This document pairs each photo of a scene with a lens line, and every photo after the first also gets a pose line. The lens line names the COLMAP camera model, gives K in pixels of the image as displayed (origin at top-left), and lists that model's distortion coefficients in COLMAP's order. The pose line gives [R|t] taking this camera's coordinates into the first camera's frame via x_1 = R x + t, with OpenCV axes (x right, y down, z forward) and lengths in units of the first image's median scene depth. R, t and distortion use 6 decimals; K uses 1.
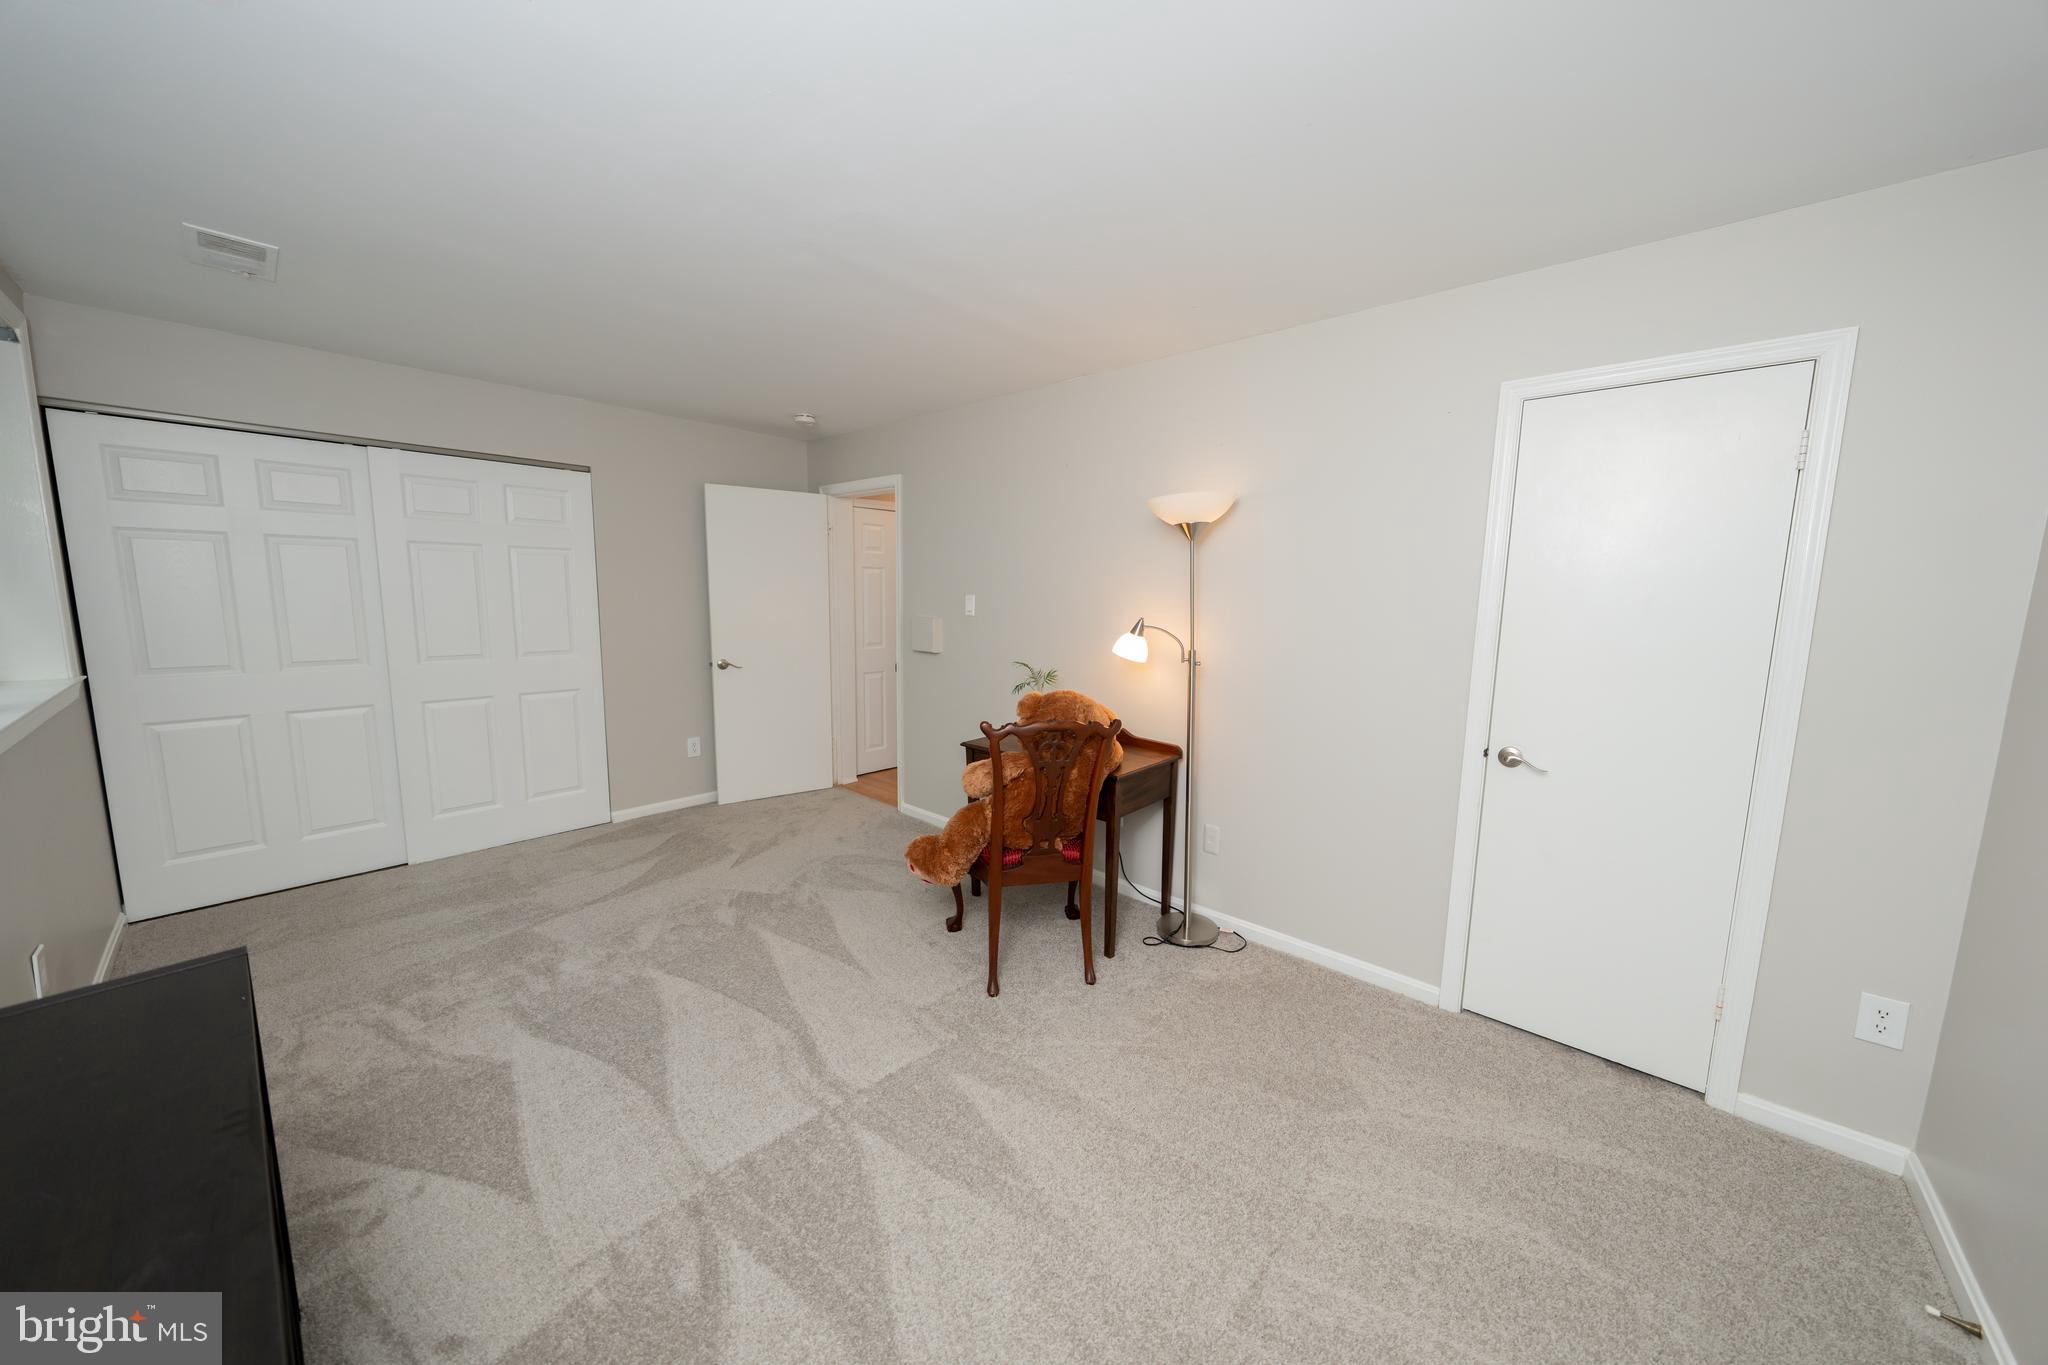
lens RADIAL K [[691.6, 0, 1026.9], [0, 691.6, 676.9], [0, 0, 1]] dist [0.000124, 0.000170]
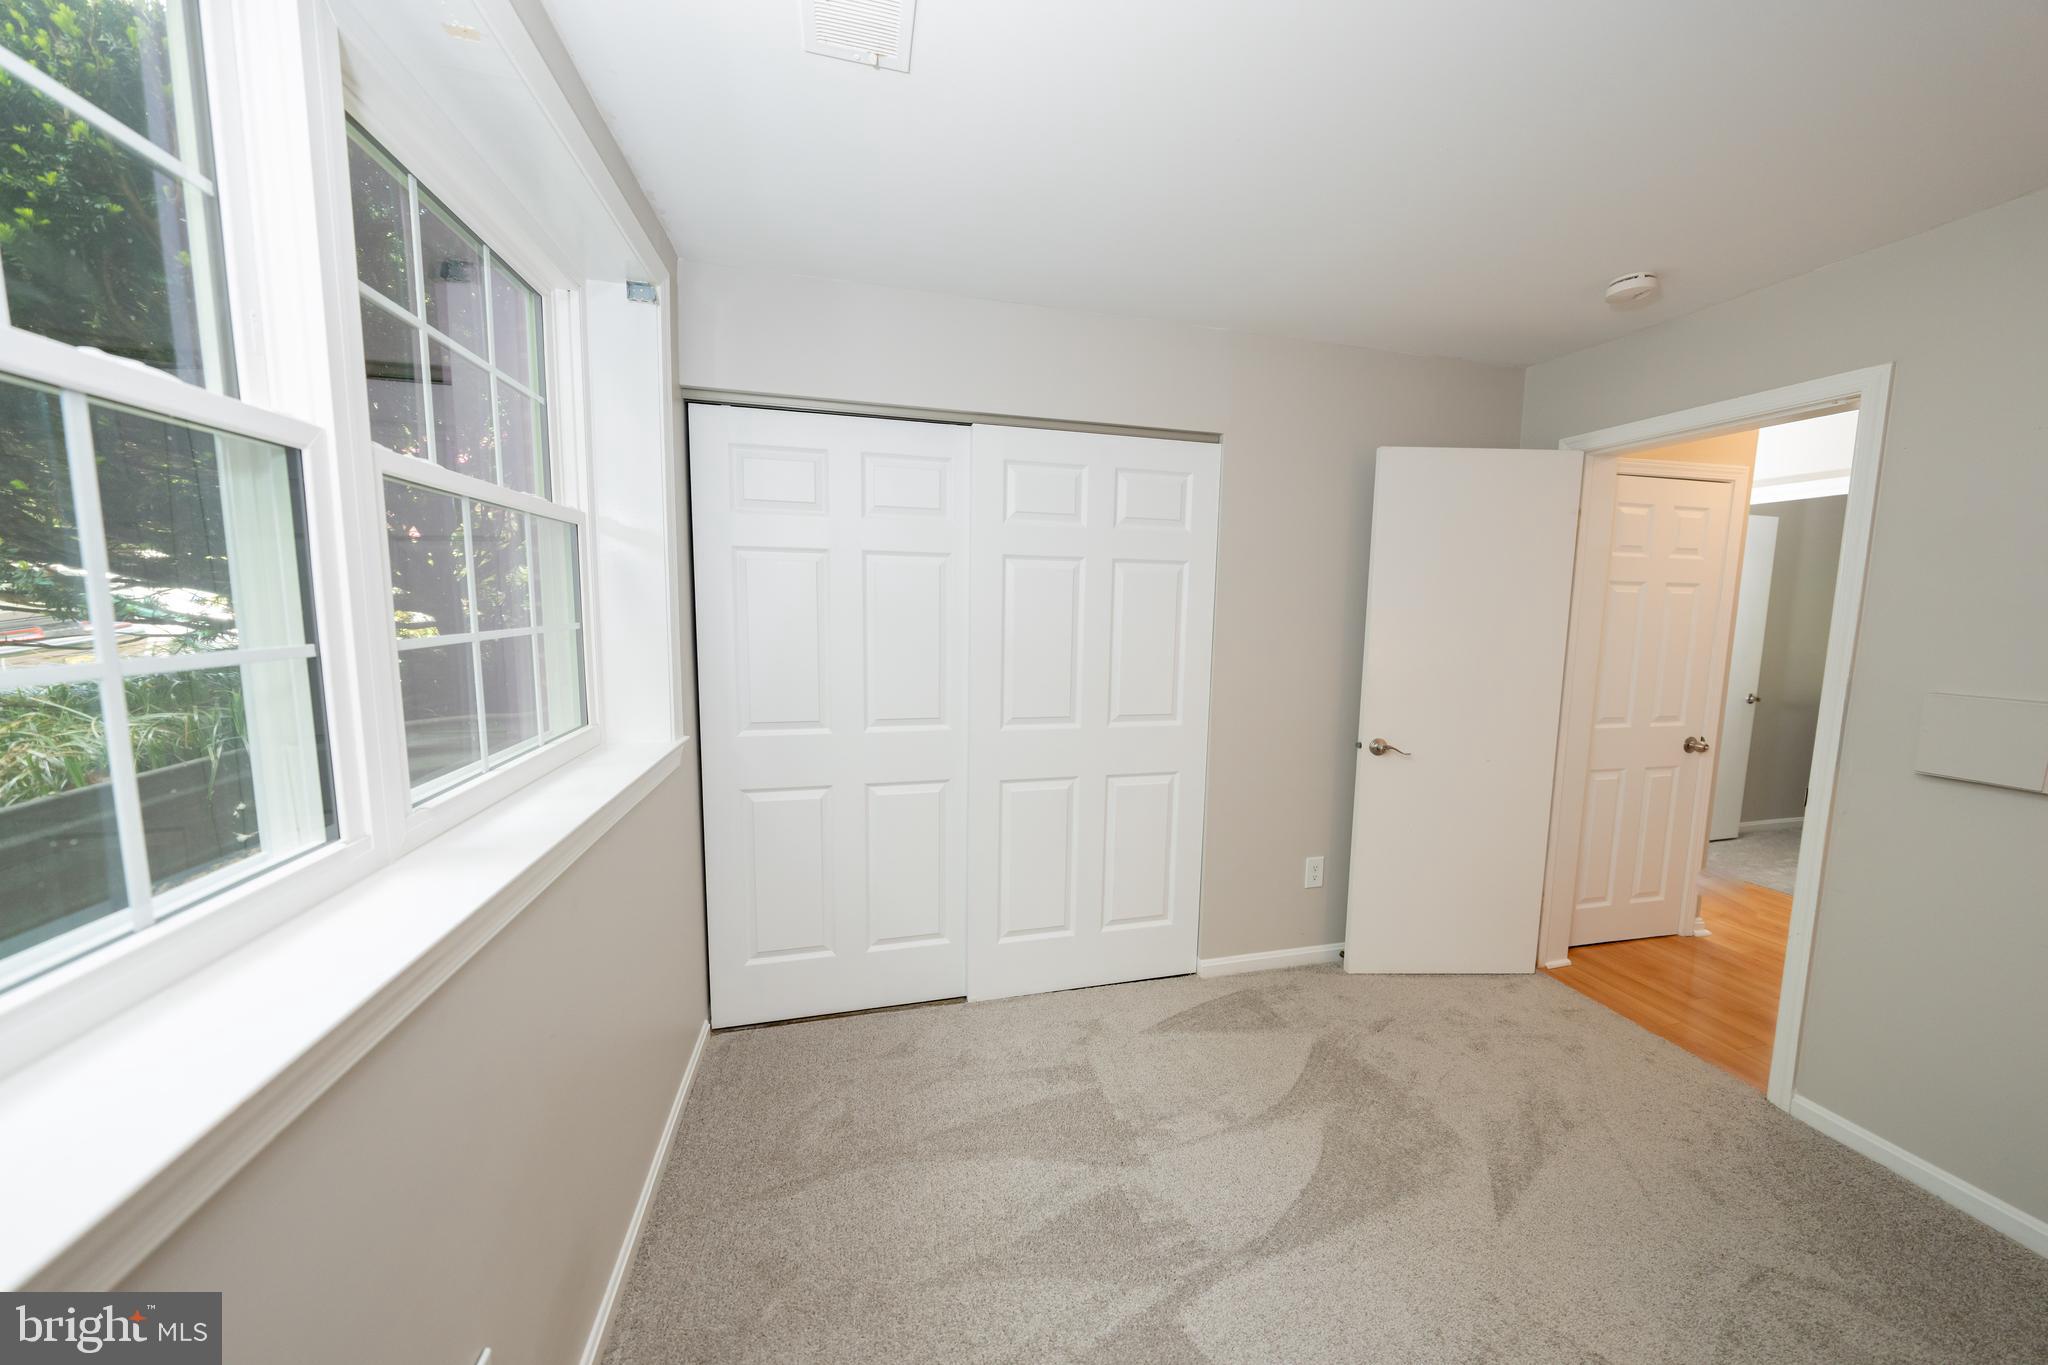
lens RADIAL K [[691.6, 0, 1026.9], [0, 691.6, 676.9], [0, 0, 1]] dist [0.000124, 0.000170]
pose [[0.826288, 0.054169, -0.560636, -0.386115], [-0.071910, 0.997365, -0.009618, -0.054363], [0.558638, 0.048263, 0.828006, 0.355296]]
